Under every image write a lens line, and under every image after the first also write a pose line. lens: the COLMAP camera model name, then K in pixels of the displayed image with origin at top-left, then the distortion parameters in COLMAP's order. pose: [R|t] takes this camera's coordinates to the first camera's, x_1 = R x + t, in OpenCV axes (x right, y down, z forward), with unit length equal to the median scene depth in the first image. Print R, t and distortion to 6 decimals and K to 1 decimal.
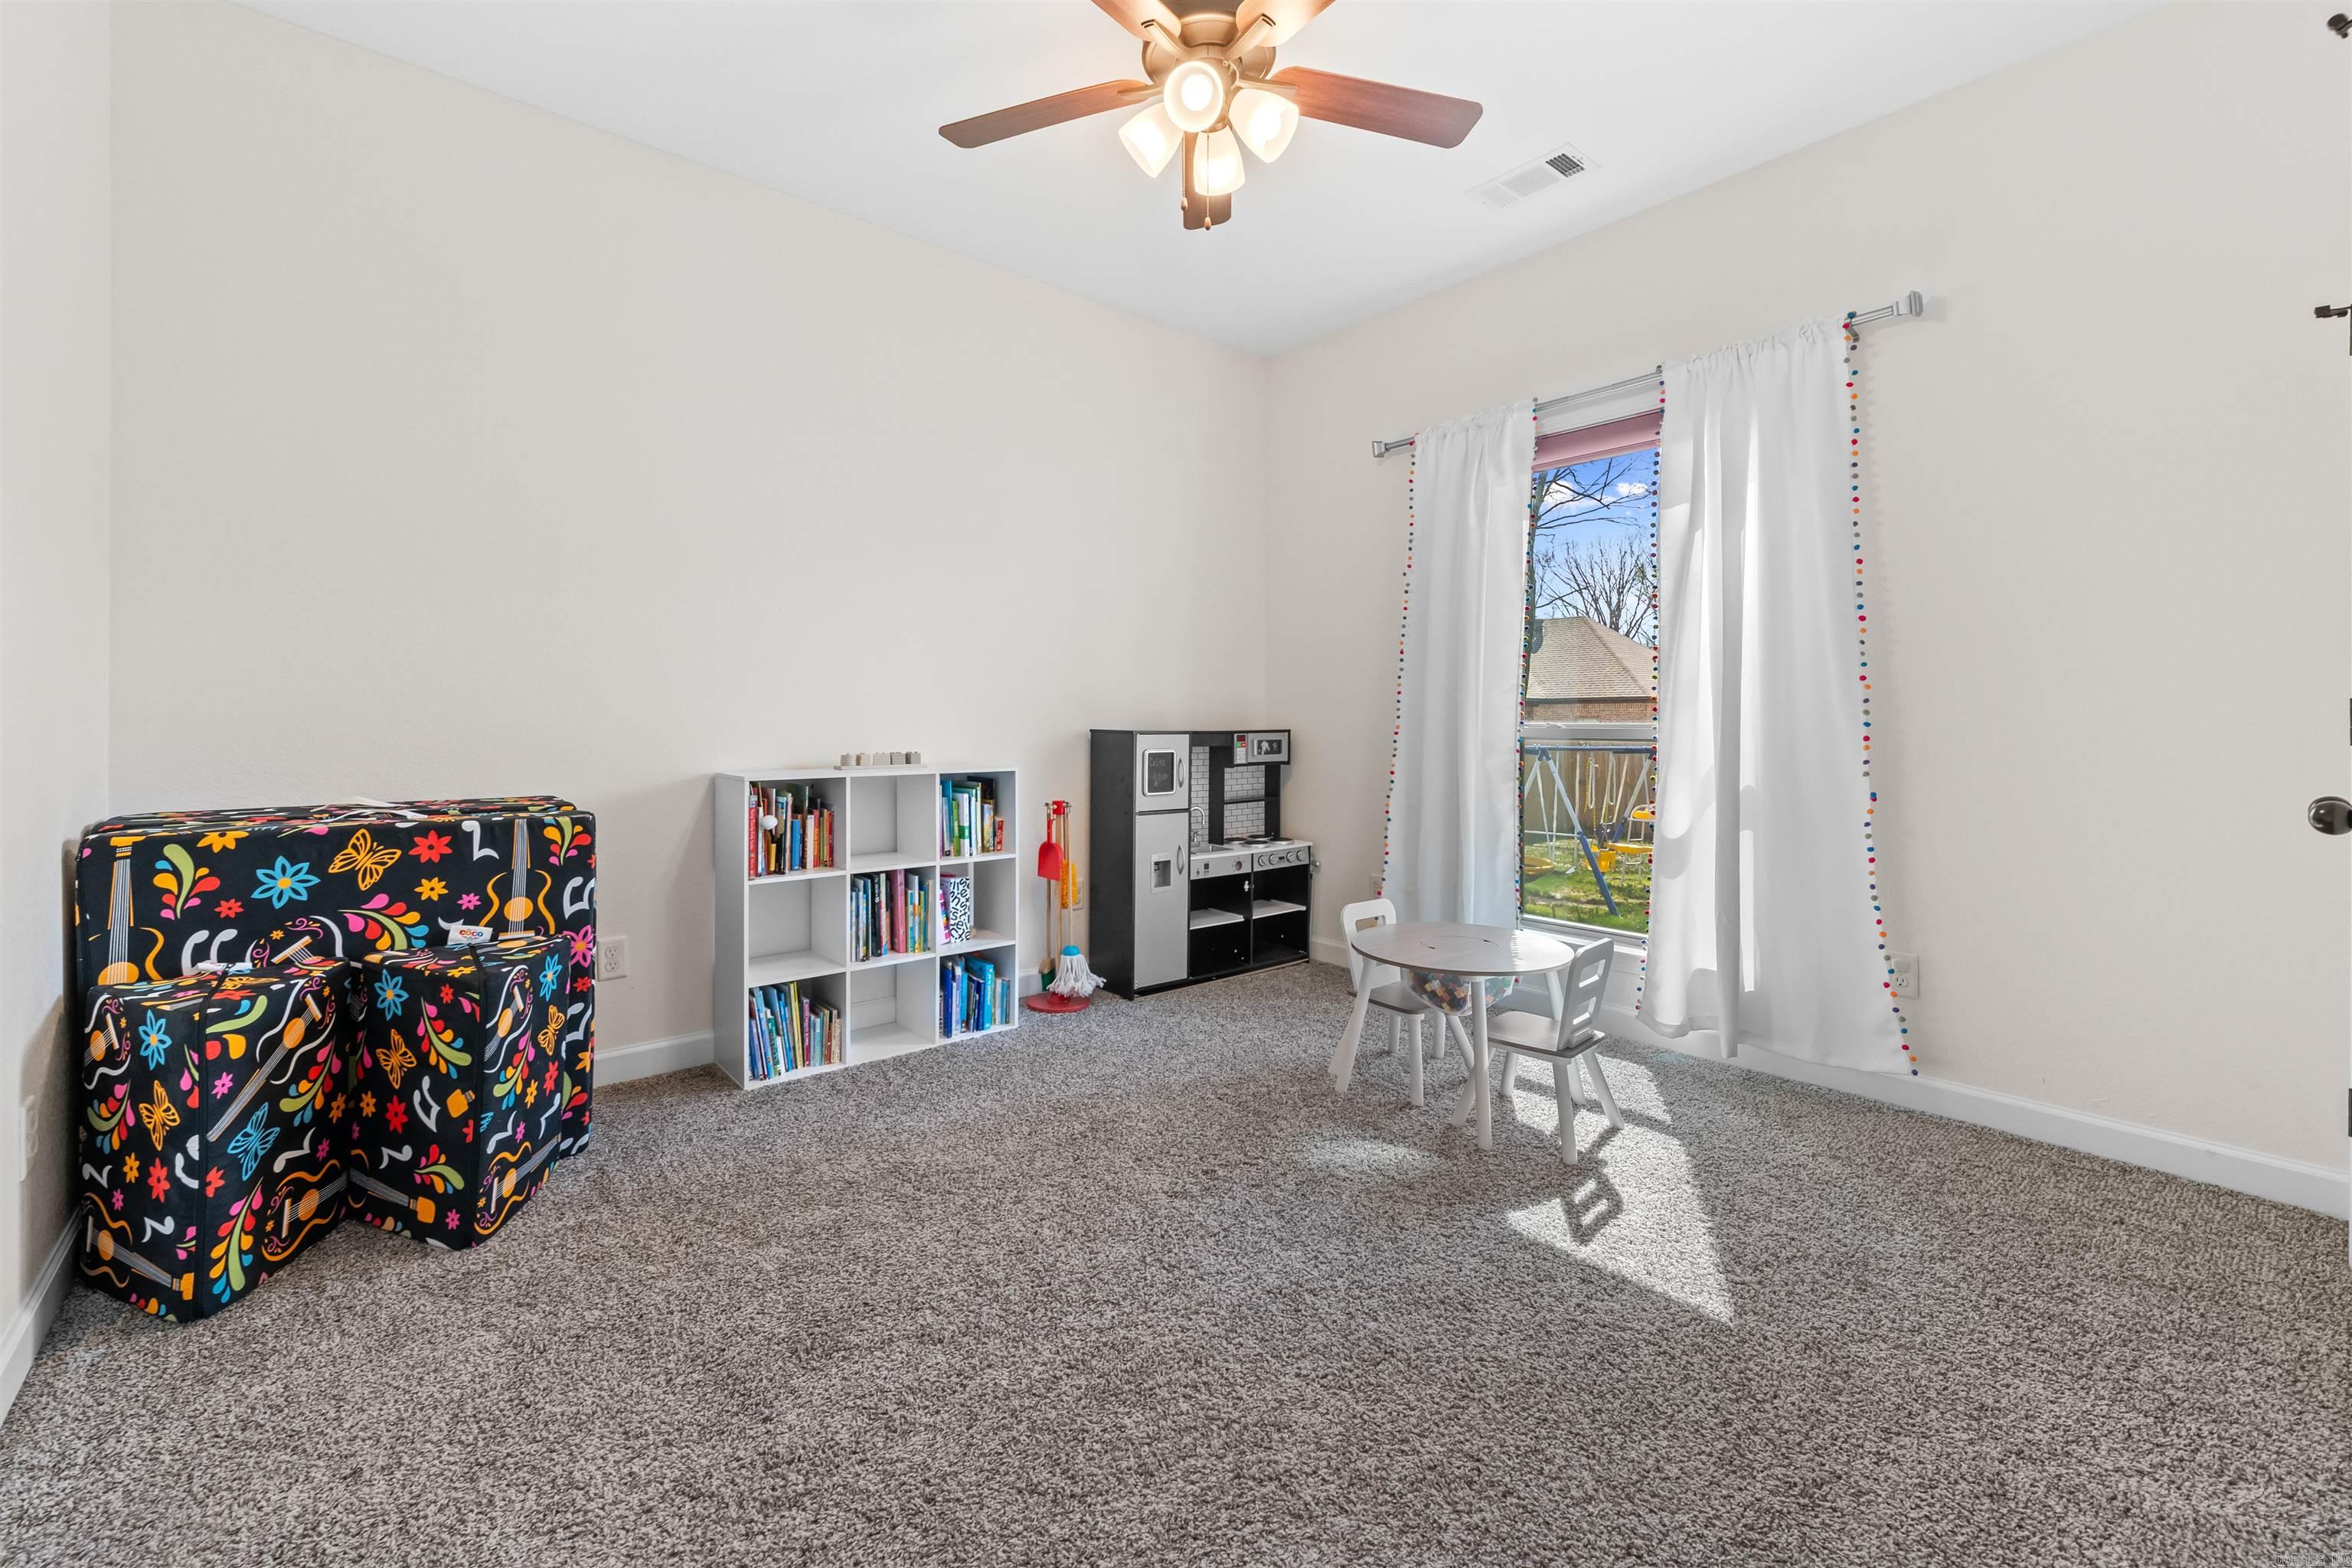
lens RADIAL K [[972.0, 0, 1166.2], [0, 972.0, 718.9], [0, 0, 1]] dist [0.006589, -0.003116]
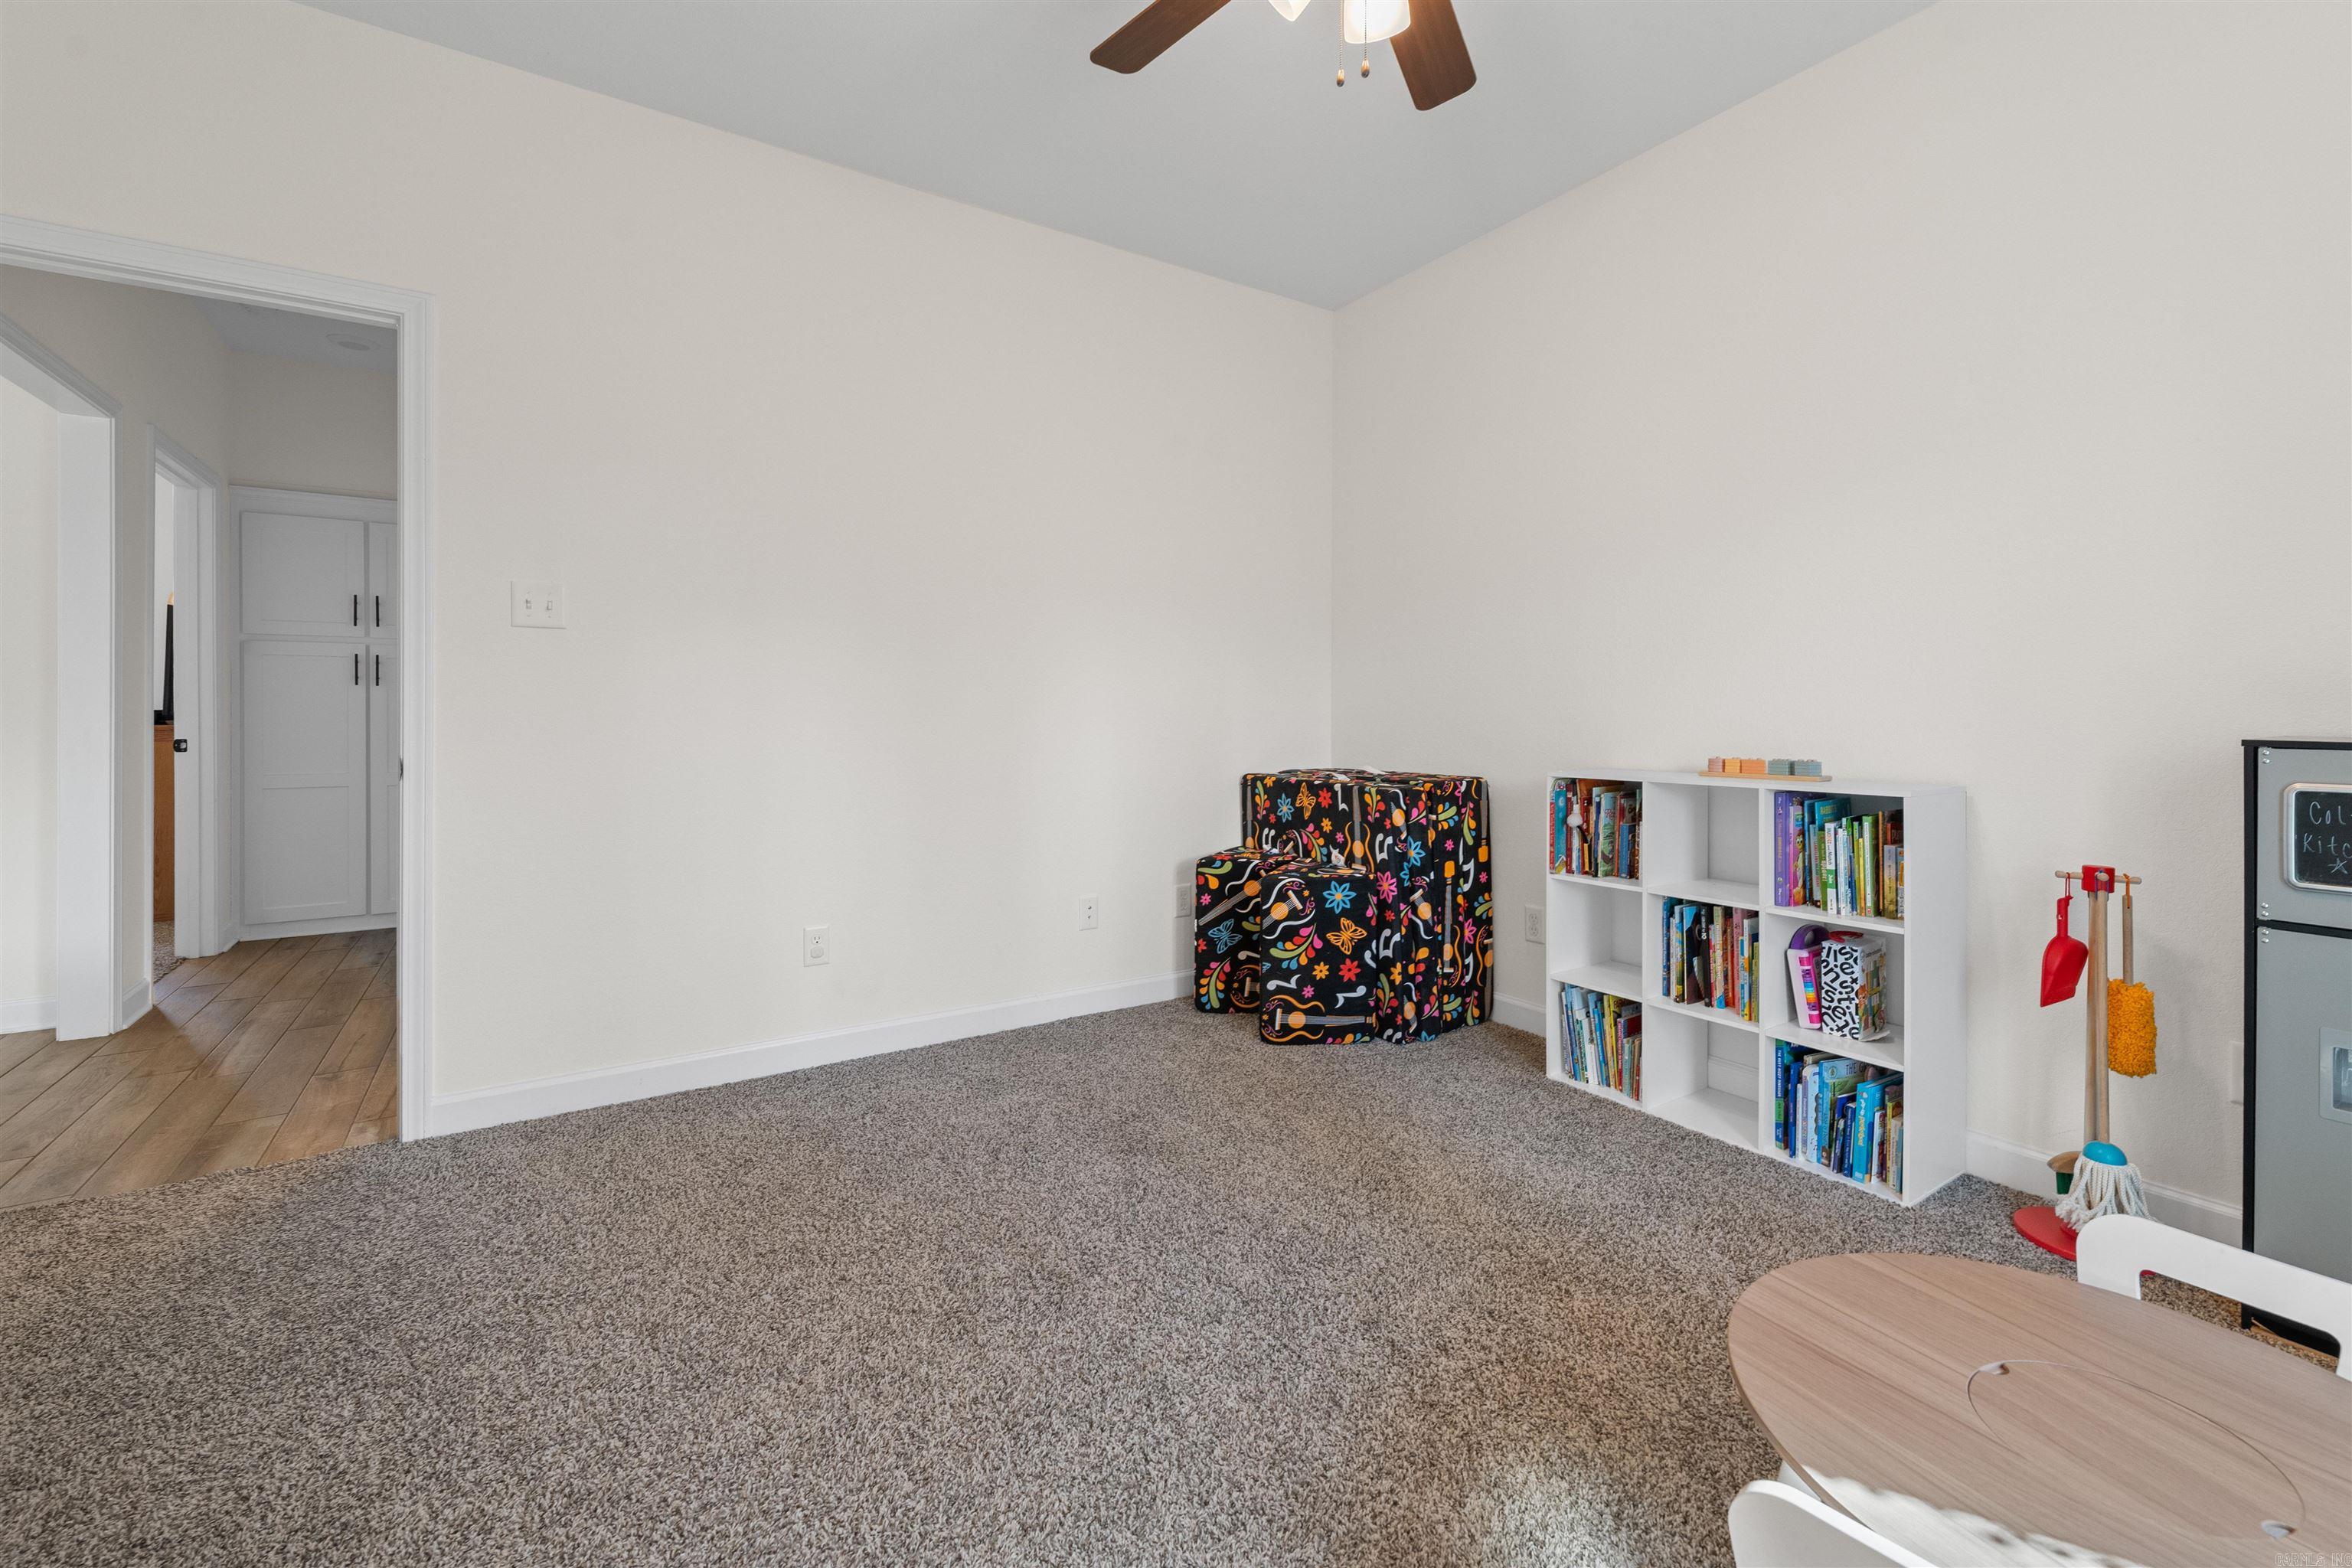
lens RADIAL K [[972.0, 0, 1169.6], [0, 972.0, 721.8], [0, 0, 1]] dist [0.006589, -0.003116]
pose [[-0.116652, 0.003011, -0.993168, 0.802710], [-0.000686, 0.999995, 0.003112, 0.004470], [0.993173, 0.001045, -0.116649, 0.913988]]
